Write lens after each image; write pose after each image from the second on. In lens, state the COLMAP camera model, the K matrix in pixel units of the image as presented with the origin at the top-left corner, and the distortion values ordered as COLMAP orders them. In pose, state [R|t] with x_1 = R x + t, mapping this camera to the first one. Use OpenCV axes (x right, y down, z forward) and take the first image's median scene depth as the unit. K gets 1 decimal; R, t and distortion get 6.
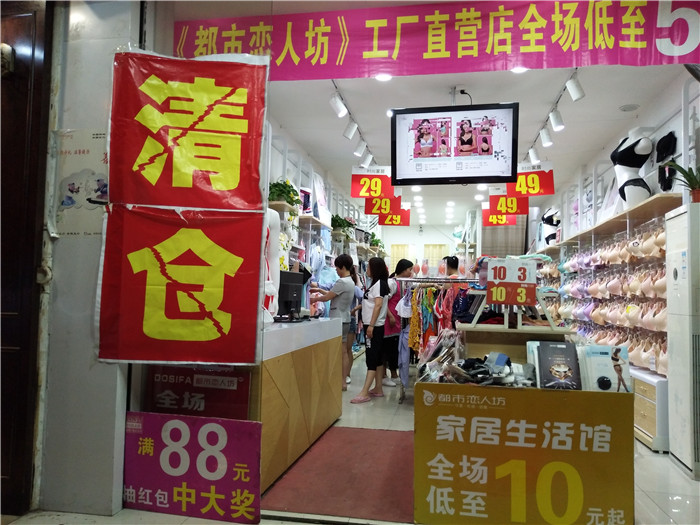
lens RADIAL K [[519.1, 0, 352.0], [0, 519.1, 258.8], [0, 0, 1]] dist [0.065345, -0.091301]
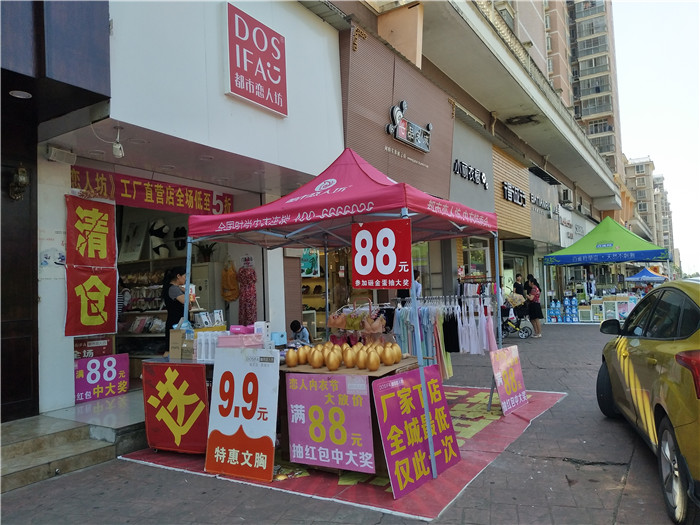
lens RADIAL K [[540.2, 0, 358.2], [0, 540.2, 258.0], [0, 0, 1]] dist [0.085569, 0.001578]
pose [[0.363153, 0.022587, 0.931456, -1.280112], [-0.006379, 0.999743, -0.021756, -0.054233], [-0.931708, 0.001959, 0.363204, -0.565882]]
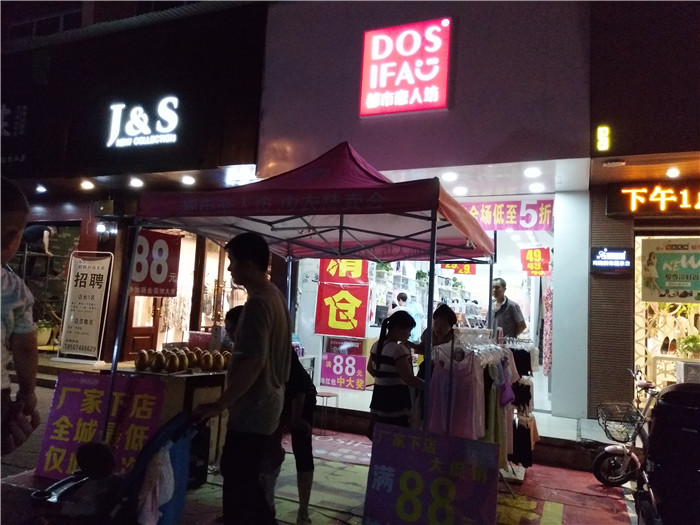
lens RADIAL K [[540.2, 0, 358.2], [0, 540.2, 258.0], [0, 0, 1]] dist [0.085569, 0.001578]
pose [[0.974978, 0.010048, -0.222076, 0.263582], [-0.022040, 0.998425, -0.051586, -0.051850], [0.221208, 0.055190, 0.973664, -1.171894]]
